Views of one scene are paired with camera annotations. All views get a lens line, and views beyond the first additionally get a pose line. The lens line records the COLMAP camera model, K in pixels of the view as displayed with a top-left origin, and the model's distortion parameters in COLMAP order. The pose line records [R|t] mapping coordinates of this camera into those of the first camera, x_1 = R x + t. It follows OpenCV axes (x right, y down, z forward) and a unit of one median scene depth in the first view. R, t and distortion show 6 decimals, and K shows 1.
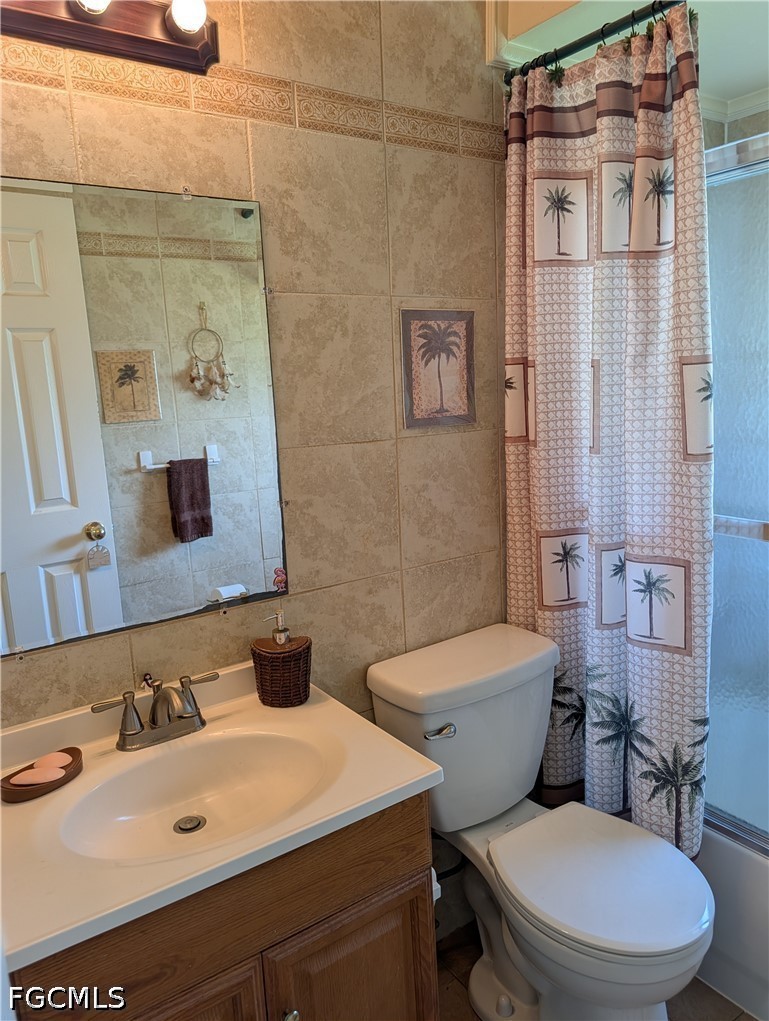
lens RADIAL K [[735.3, 0, 383.9], [0, 735.3, 507.3], [0, 0, 1]] dist [0.031112, -0.038430]
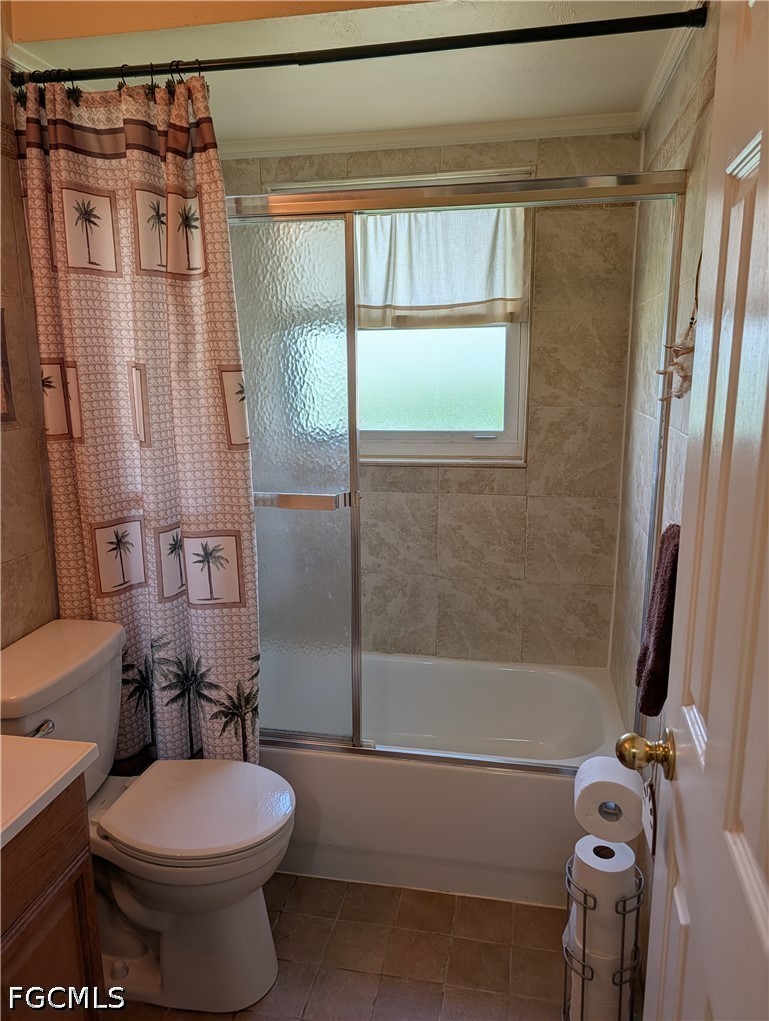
lens RADIAL K [[735.3, 0, 374.4], [0, 735.3, 504.2], [0, 0, 1]] dist [0.031112, -0.038430]
pose [[0.725026, -0.095934, 0.682007, -0.236294], [0.094611, 0.994737, 0.039345, 0.001569], [-0.682192, 0.035999, 0.730286, -0.051612]]
